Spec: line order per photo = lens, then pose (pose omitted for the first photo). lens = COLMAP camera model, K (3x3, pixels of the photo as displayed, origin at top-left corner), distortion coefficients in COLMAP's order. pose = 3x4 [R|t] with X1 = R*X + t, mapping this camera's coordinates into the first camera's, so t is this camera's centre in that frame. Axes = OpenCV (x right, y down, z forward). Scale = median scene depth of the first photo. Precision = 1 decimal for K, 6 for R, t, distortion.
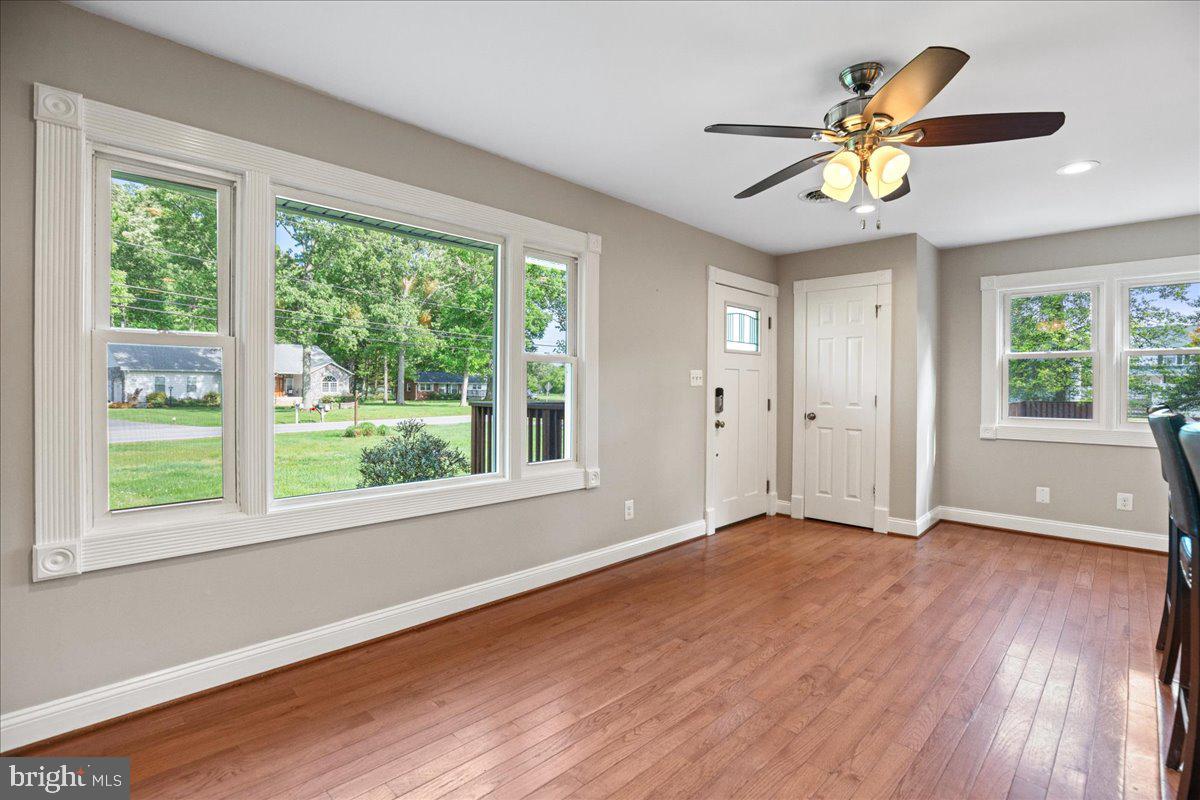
lens RADIAL K [[552.8, 0, 604.2], [0, 552.8, 392.3], [0, 0, 1]] dist [-0.022961, 0.000736]
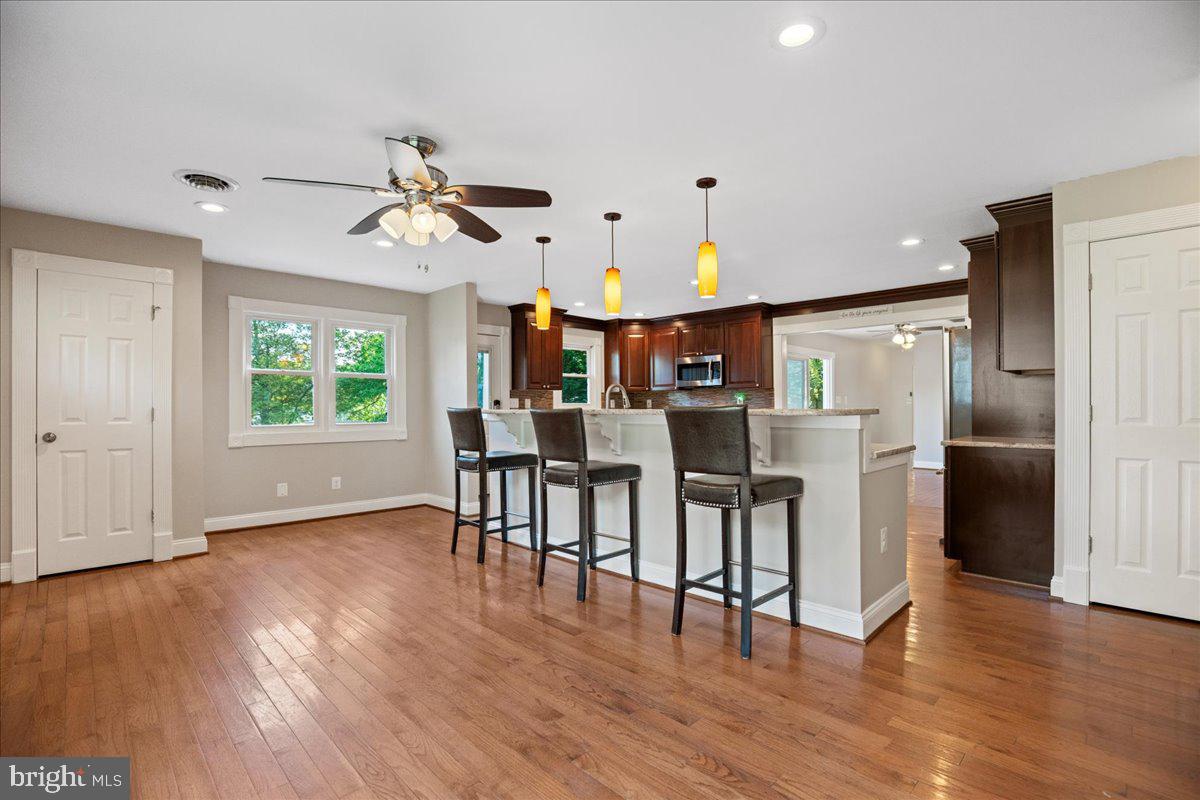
lens RADIAL K [[552.8, 0, 601.6], [0, 552.8, 404.7], [0, 0, 1]] dist [-0.022961, 0.000736]
pose [[0.030617, -0.003342, 0.999526, -0.388437], [0.012568, 0.999917, 0.002958, 0.007968], [-0.999452, 0.012471, 0.030656, 0.274533]]
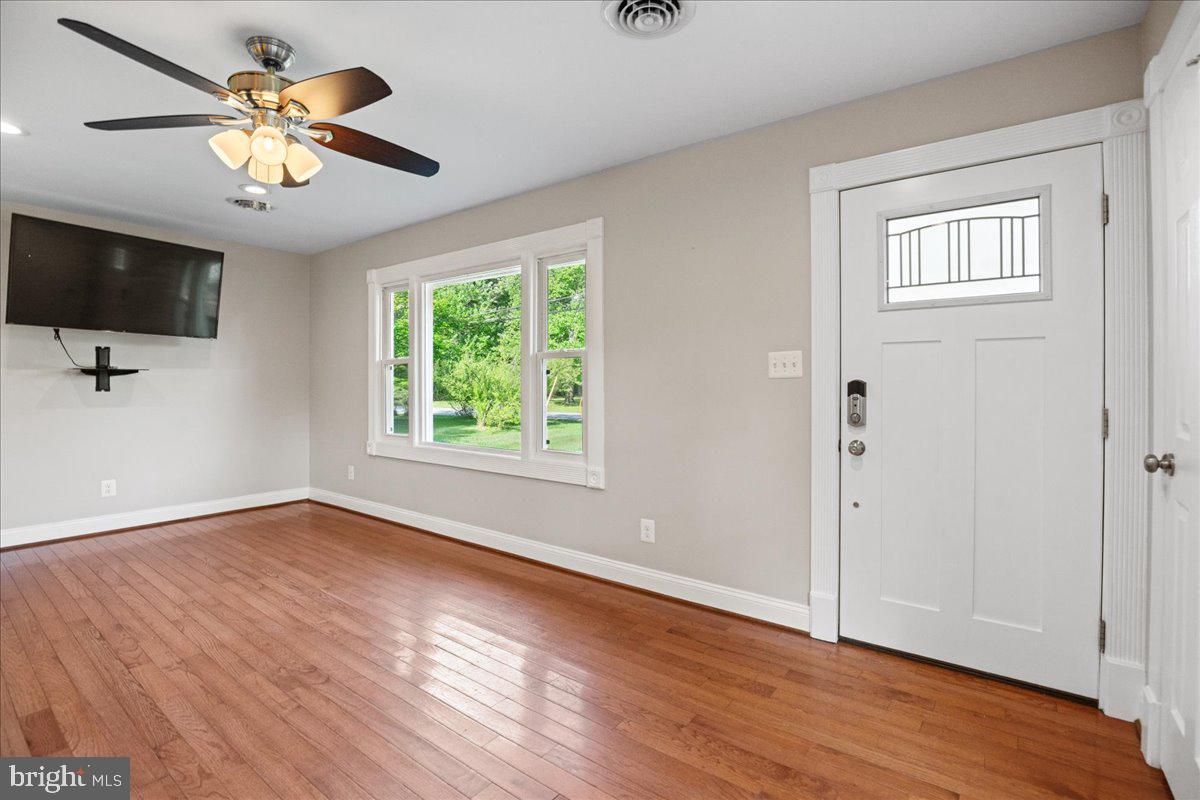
lens RADIAL K [[552.8, 0, 606.9], [0, 552.8, 383.3], [0, 0, 1]] dist [-0.022961, 0.000736]
pose [[0.135442, -0.001881, -0.990783, 0.752365], [-0.005813, 0.999979, -0.002693, -0.002646], [0.990768, 0.006124, 0.135429, 0.731948]]
